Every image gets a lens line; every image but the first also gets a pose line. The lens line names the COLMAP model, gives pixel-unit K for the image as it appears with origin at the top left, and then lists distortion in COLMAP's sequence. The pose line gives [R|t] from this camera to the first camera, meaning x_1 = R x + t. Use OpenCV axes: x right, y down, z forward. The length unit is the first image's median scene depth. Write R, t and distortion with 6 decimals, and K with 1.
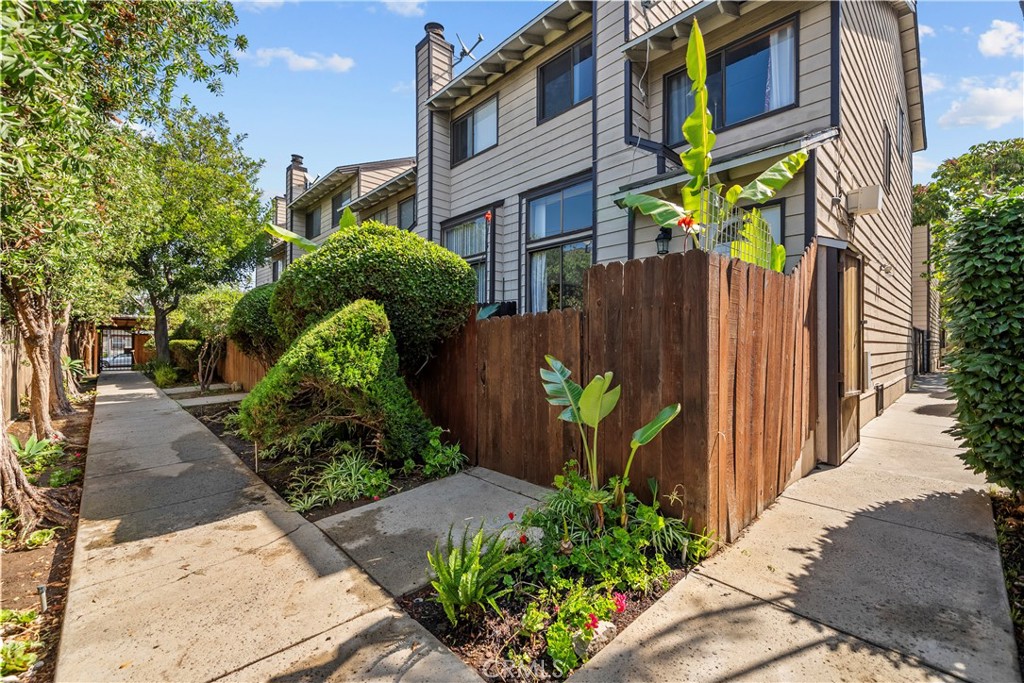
lens RADIAL K [[436.2, 0, 507.3], [0, 436.2, 341.9], [0, 0, 1]] dist [-0.000871, -0.000216]
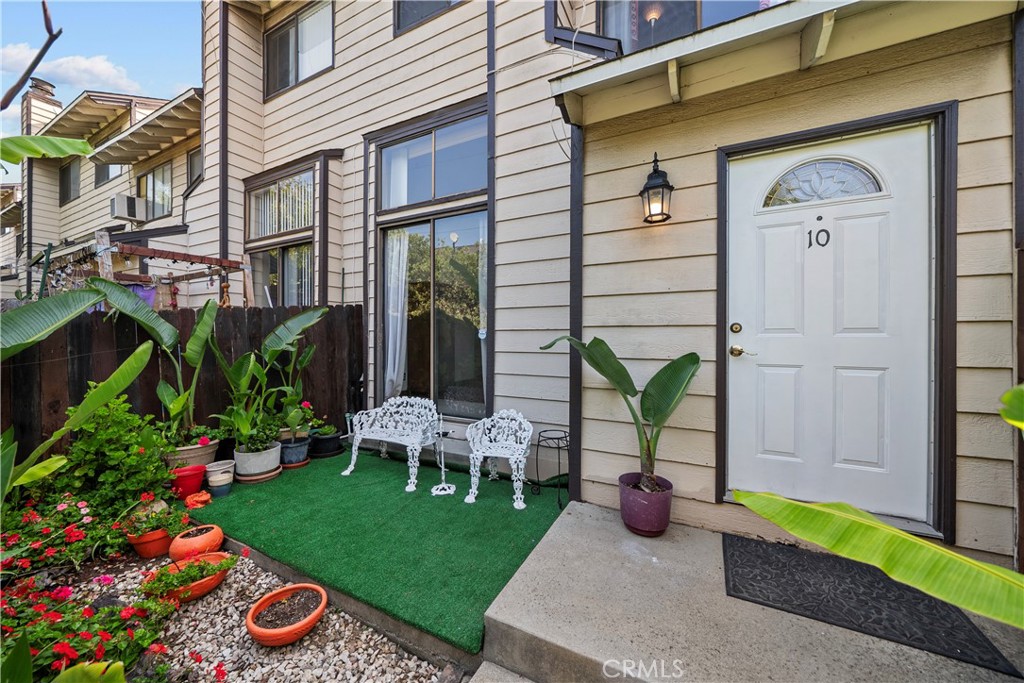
lens RADIAL K [[371.7, 0, 511.8], [0, 371.7, 338.1], [0, 0, 1]] dist [-0.004761, -0.000306]
pose [[0.940957, -0.004441, 0.338498, 0.042048], [0.001271, 0.999953, 0.009587, -0.046549], [-0.338524, -0.008591, 0.940918, 0.390227]]
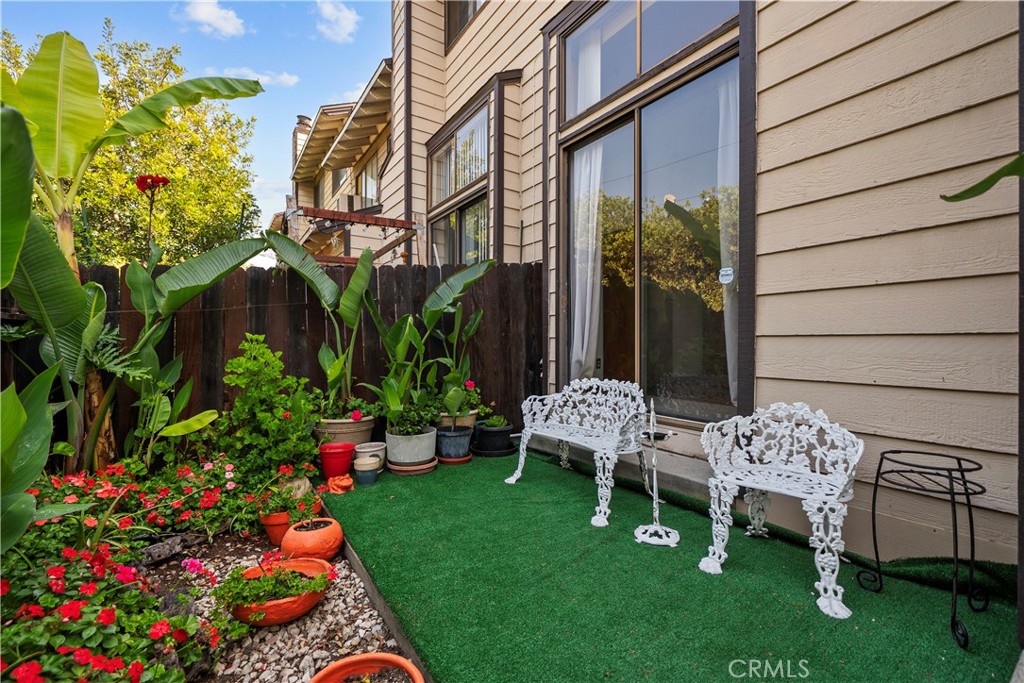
lens RADIAL K [[436.2, 0, 507.3], [0, 436.2, 341.9], [0, 0, 1]] dist [-0.000871, -0.000216]
pose [[0.986979, -0.004926, -0.160772, 0.058141], [0.005851, 0.999969, 0.005281, -0.006380], [0.160741, -0.006153, 0.986977, 0.495126]]
